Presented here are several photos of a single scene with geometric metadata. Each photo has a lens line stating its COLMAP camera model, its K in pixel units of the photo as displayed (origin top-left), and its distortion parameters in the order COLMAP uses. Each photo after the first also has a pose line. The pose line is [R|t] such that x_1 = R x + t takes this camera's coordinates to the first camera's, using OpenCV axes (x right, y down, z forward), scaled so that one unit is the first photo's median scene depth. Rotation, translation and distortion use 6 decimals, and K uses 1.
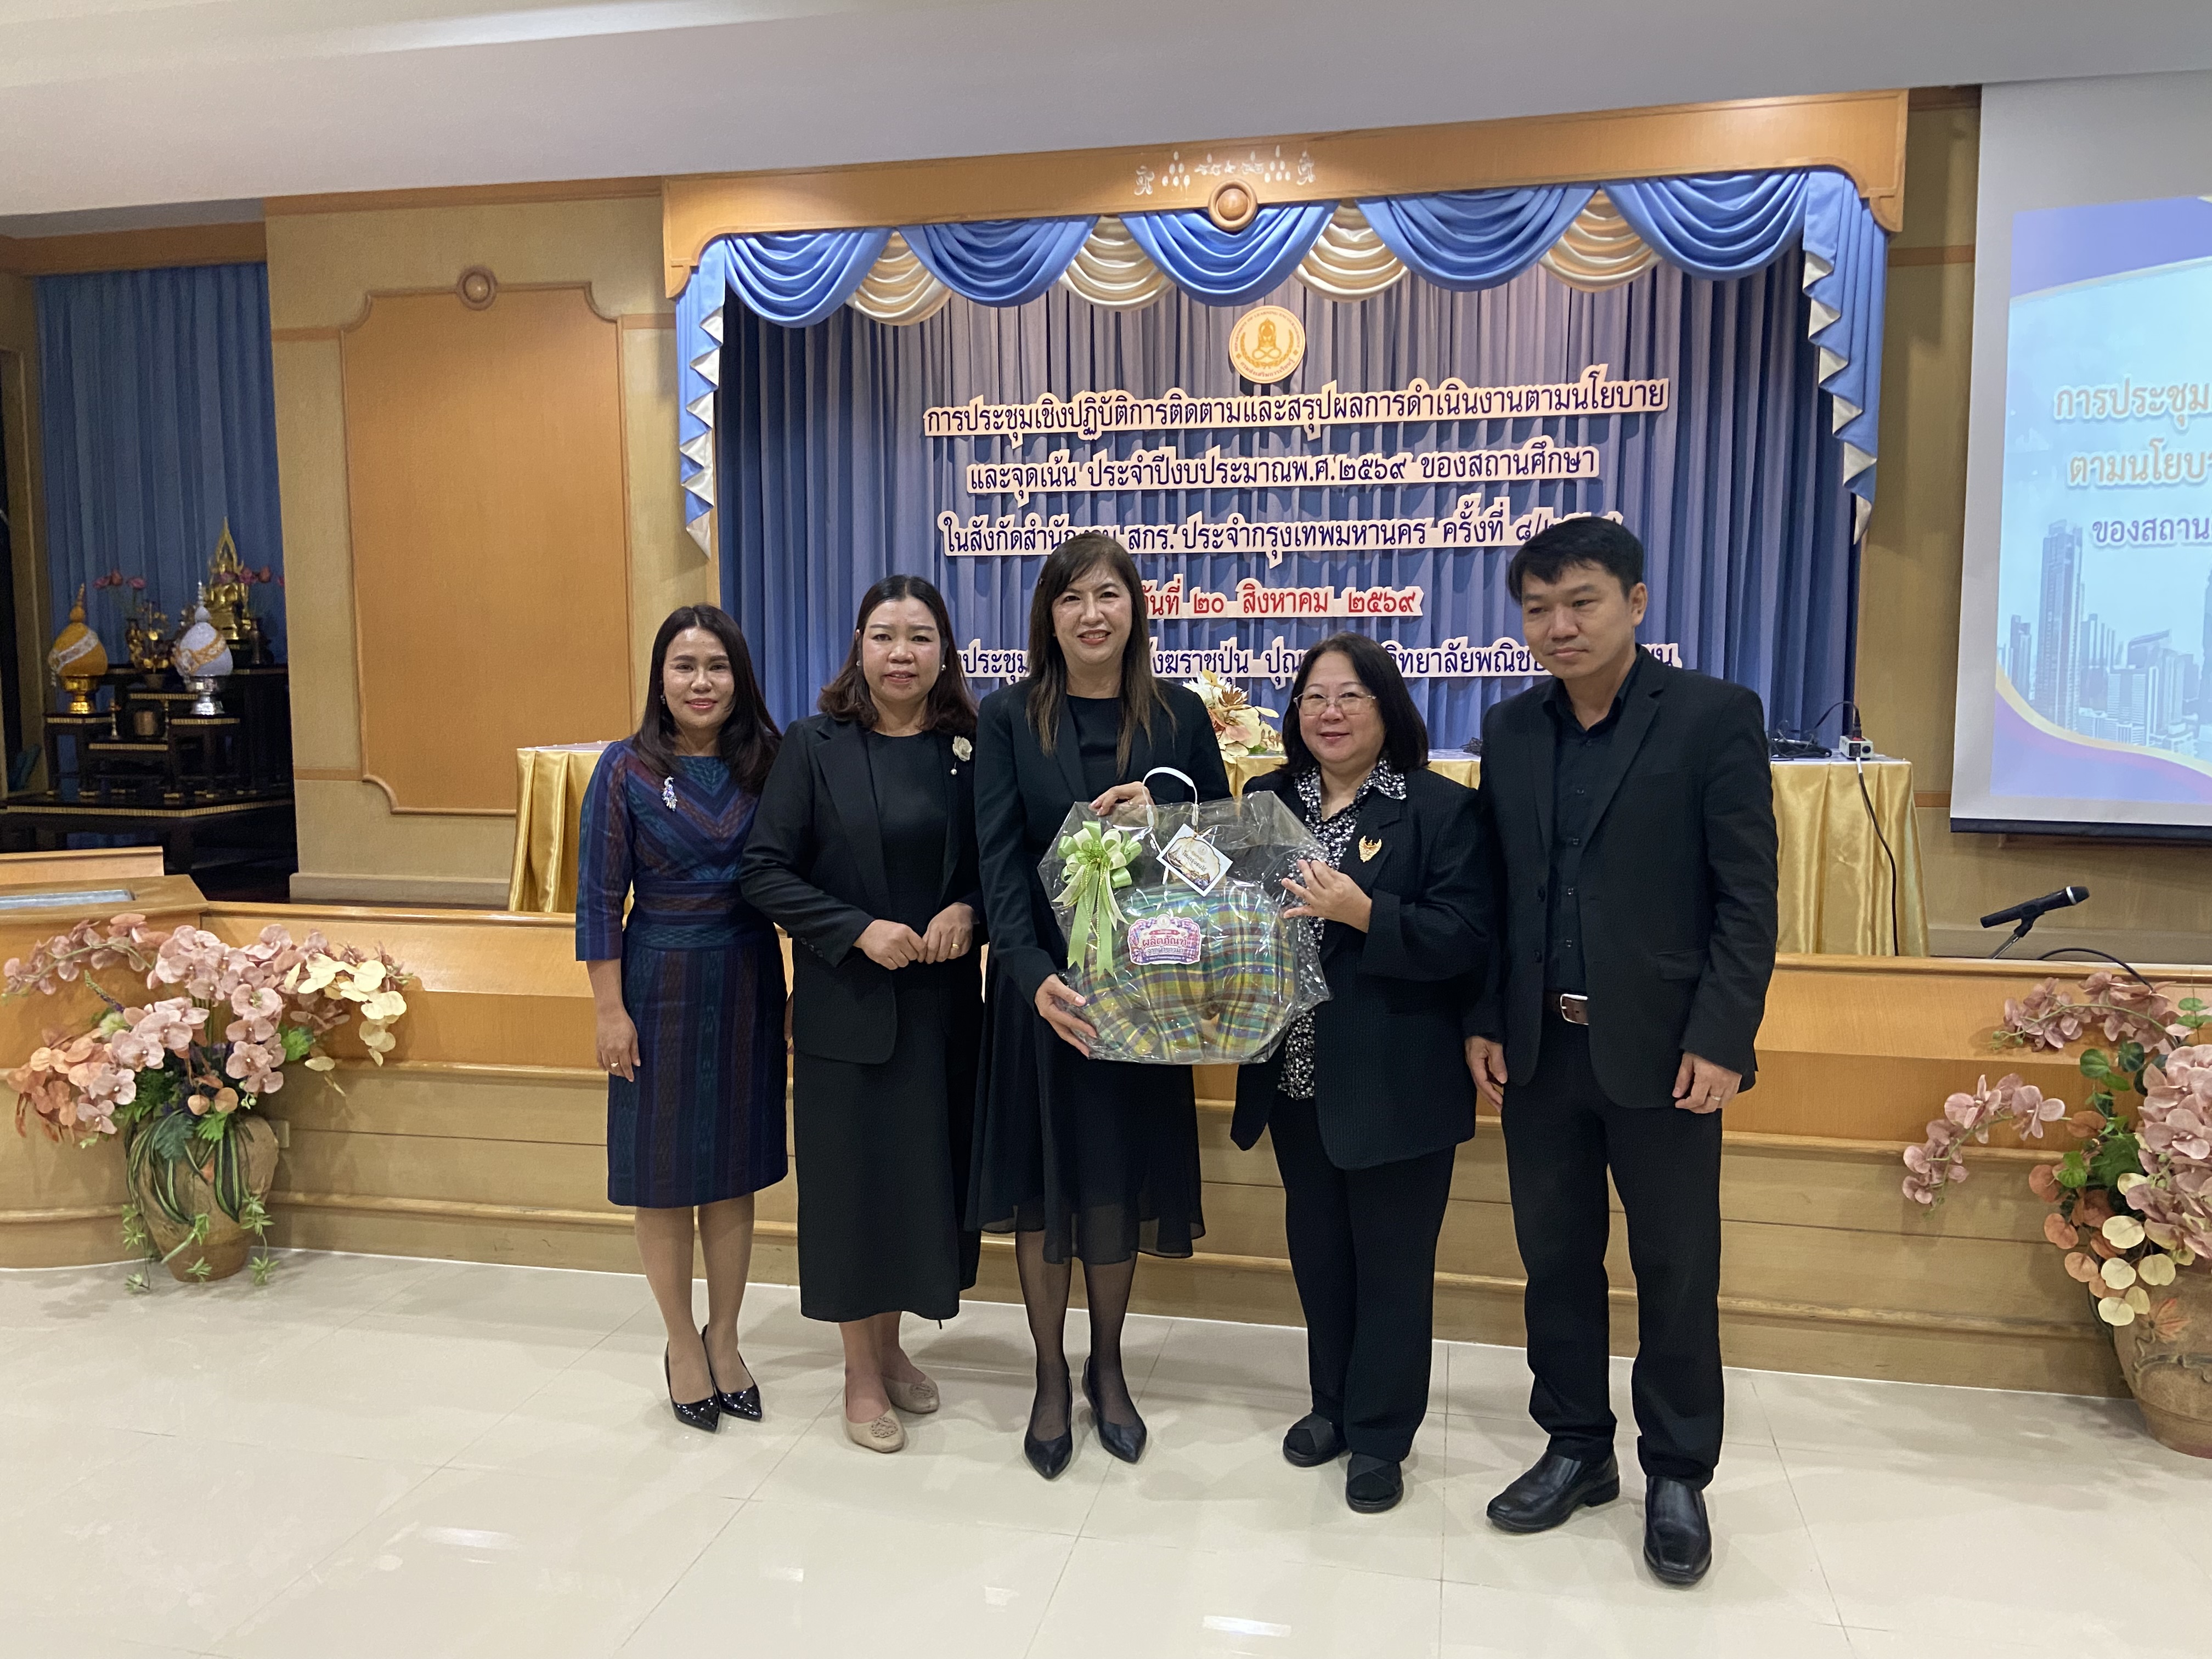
lens RADIAL K [[1680.1, 0, 1100.5], [0, 1680.1, 811.2], [0, 0, 1]] dist [0.128837, -0.162572]
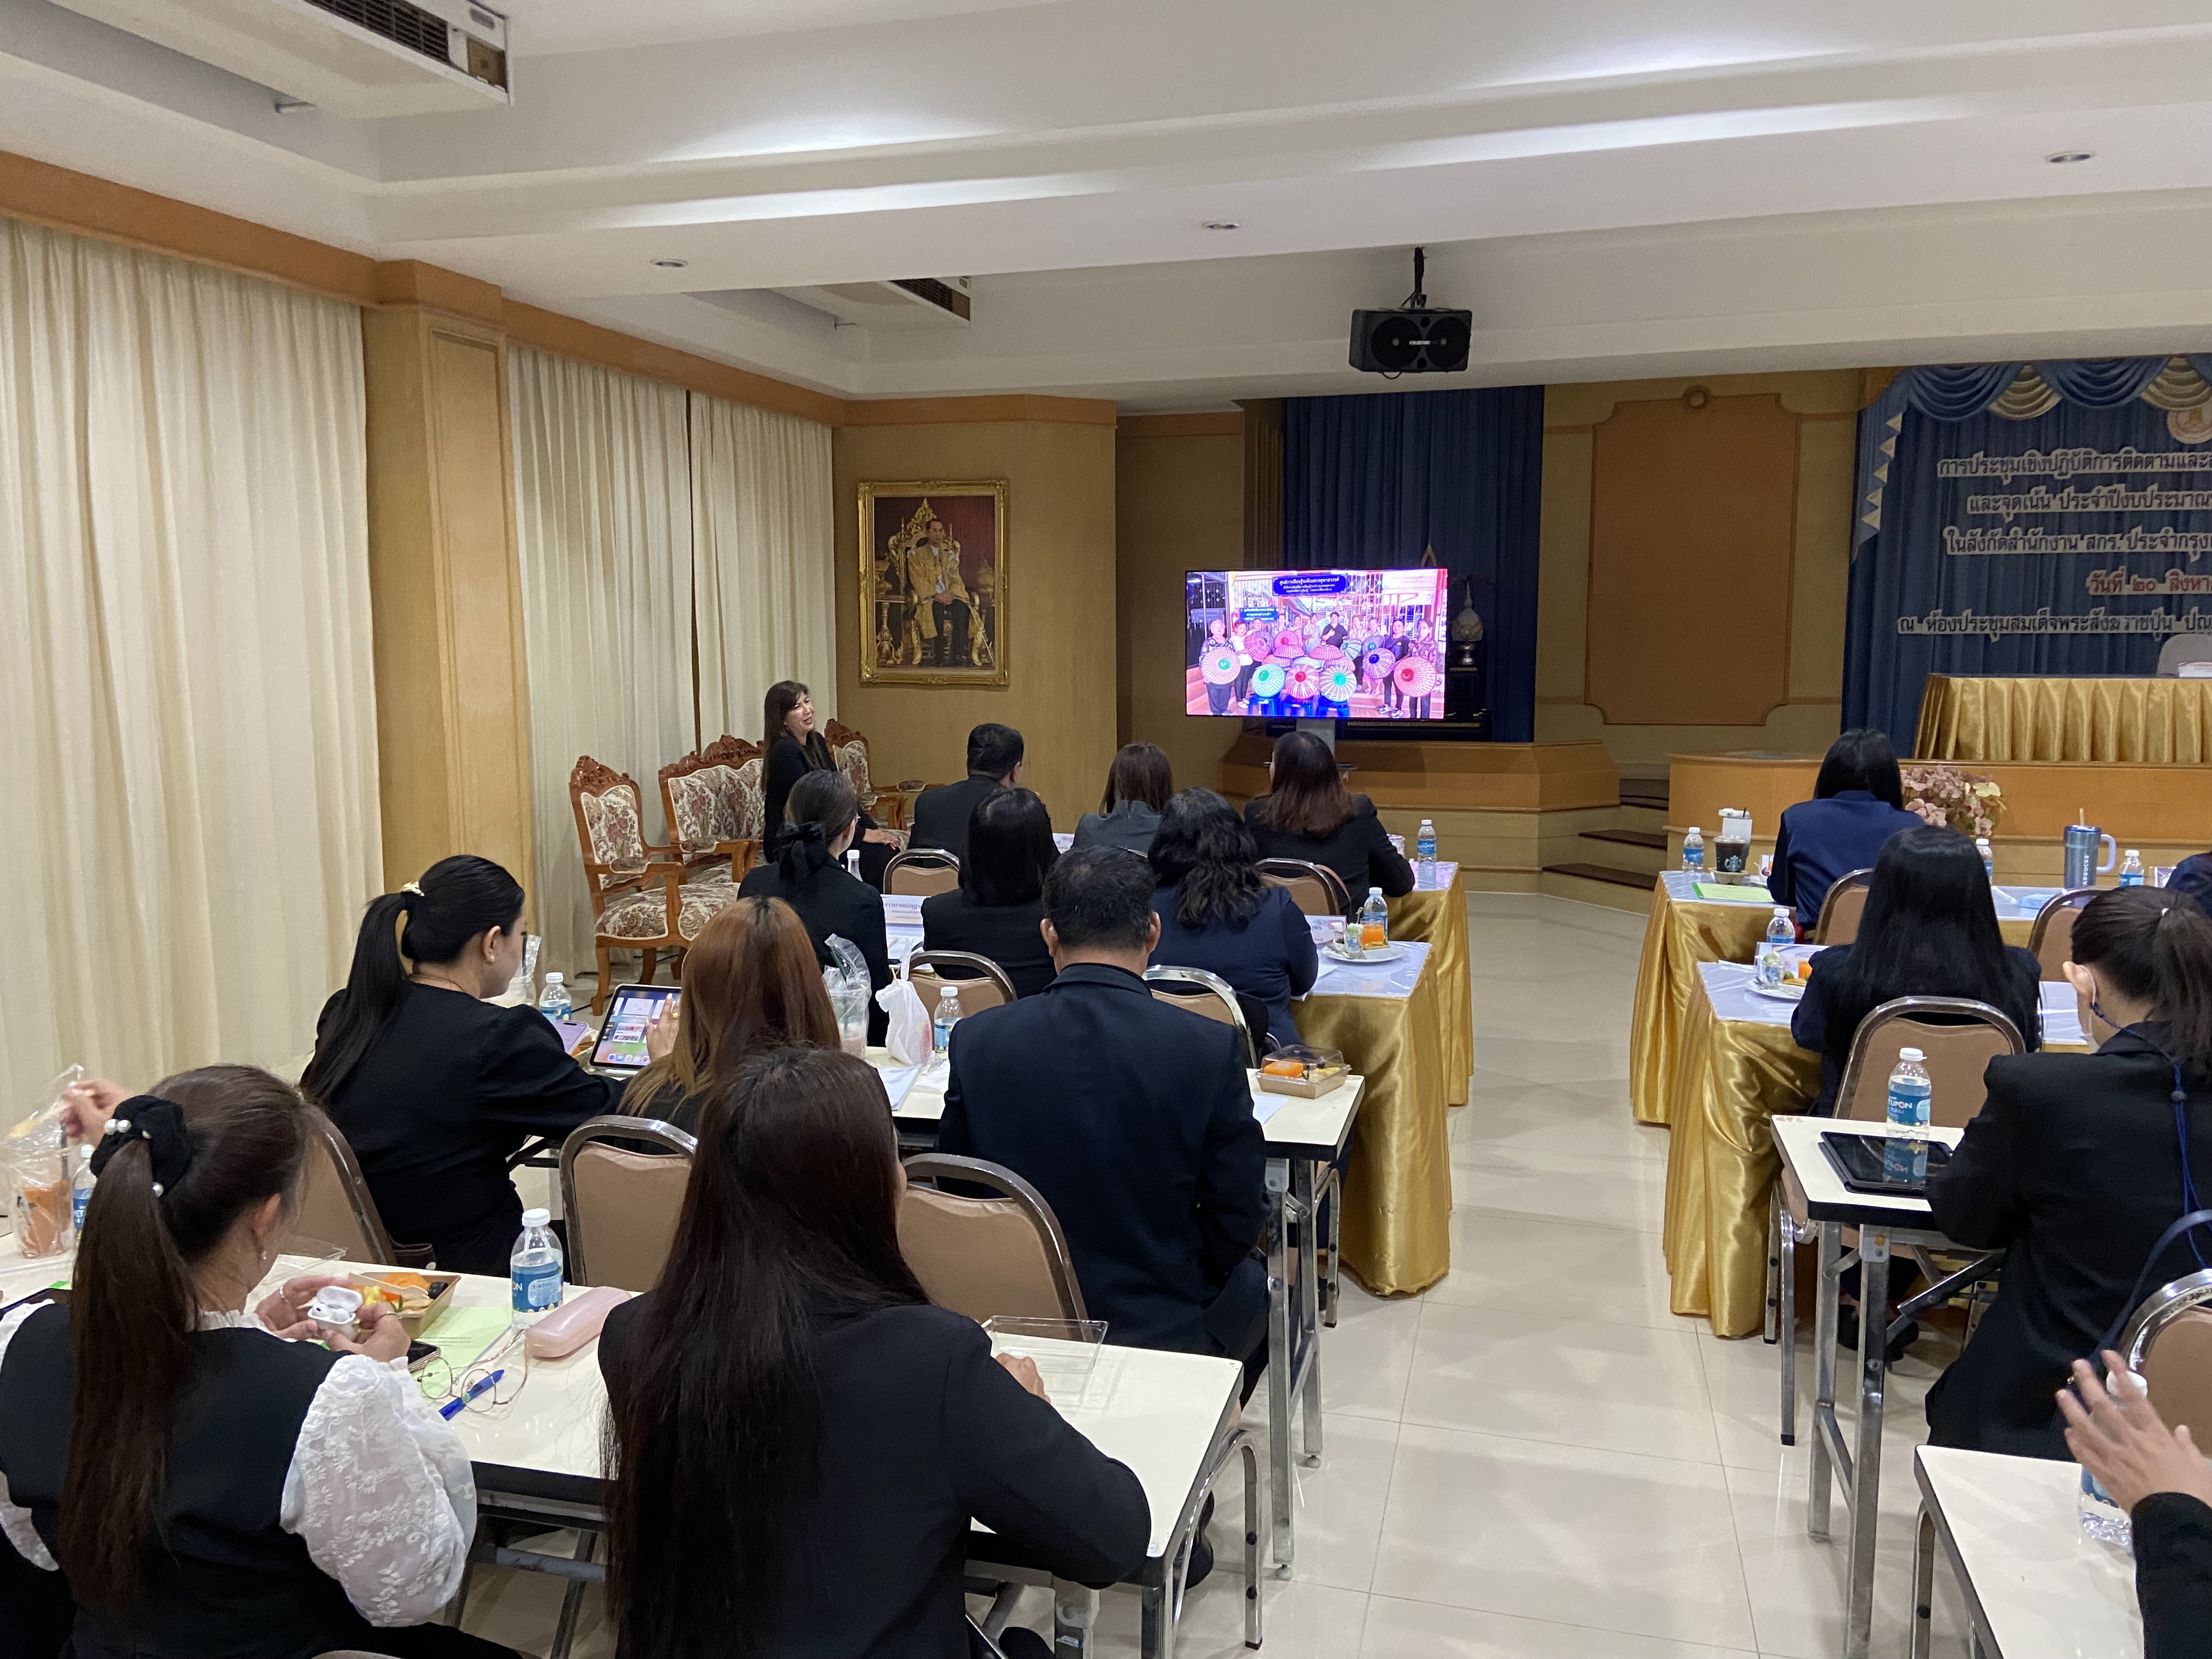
lens RADIAL K [[1672.0, 0, 1083.9], [0, 1672.0, 792.4], [0, 0, 1]] dist [0.163199, -0.204557]
pose [[0.998588, -0.000726, -0.053126, -0.840415], [0.001656, 0.999846, 0.017468, 0.038134], [0.053105, -0.017531, 0.998435, -0.646603]]
